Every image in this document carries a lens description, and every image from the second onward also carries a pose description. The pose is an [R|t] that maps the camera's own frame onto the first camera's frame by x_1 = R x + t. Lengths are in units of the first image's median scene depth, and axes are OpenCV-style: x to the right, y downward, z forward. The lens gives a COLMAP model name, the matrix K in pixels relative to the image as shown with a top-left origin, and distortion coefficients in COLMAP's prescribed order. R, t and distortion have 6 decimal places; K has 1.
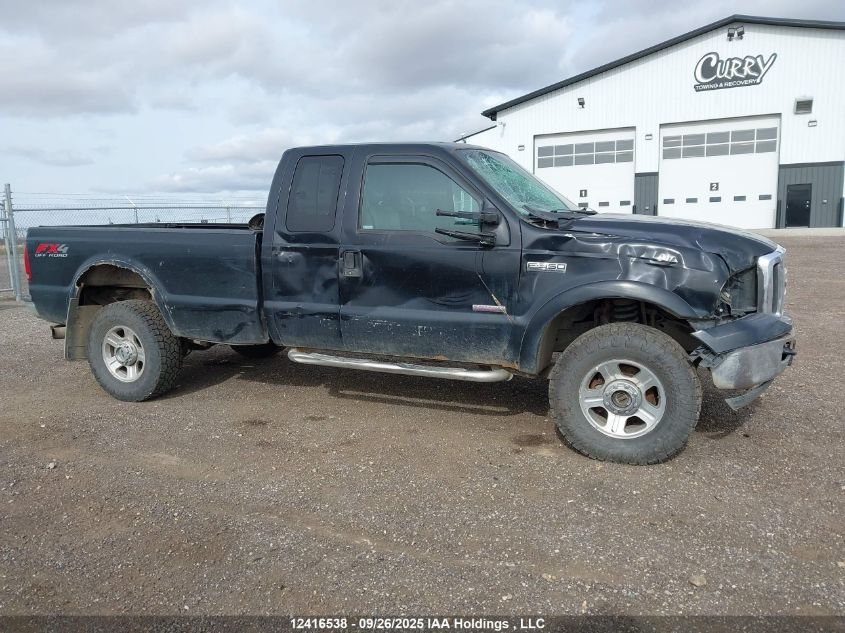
lens RADIAL K [[680.7, 0, 422.5], [0, 680.7, 316.5], [0, 0, 1]] dist [0.004070, 0.005507]
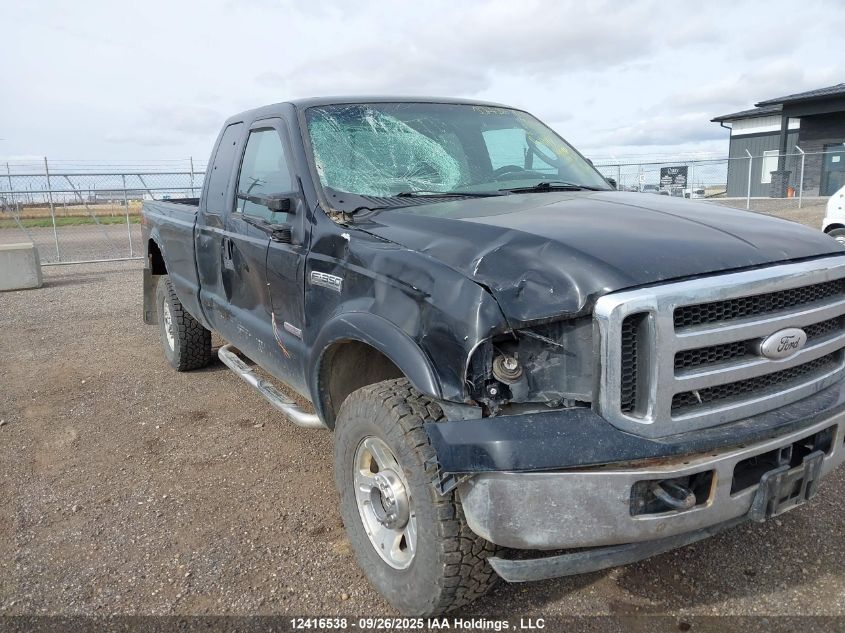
lens RADIAL K [[680.7, 0, 422.5], [0, 680.7, 316.5], [0, 0, 1]] dist [0.004070, 0.005507]
pose [[0.789683, 0.109213, -0.603717, 0.666324], [-0.067122, 0.993501, 0.091927, -0.105265], [0.609833, -0.032071, 0.791881, 0.521478]]
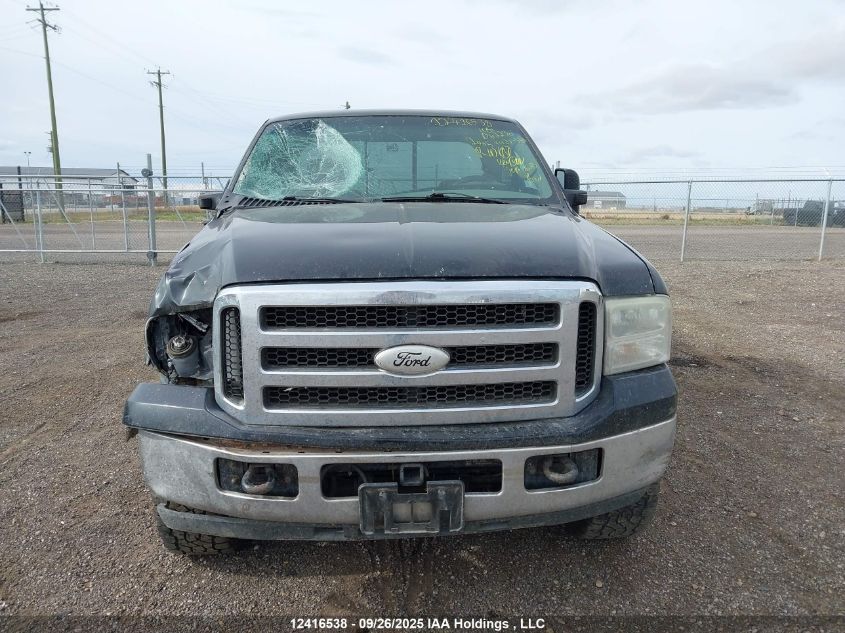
lens RADIAL K [[680.7, 0, 422.5], [0, 680.7, 316.5], [0, 0, 1]] dist [0.004070, 0.005507]
pose [[0.434047, 0.175081, -0.883714, 1.024135], [-0.135908, 0.982433, 0.127886, -0.154465], [0.890580, 0.064596, 0.450217, 0.875727]]
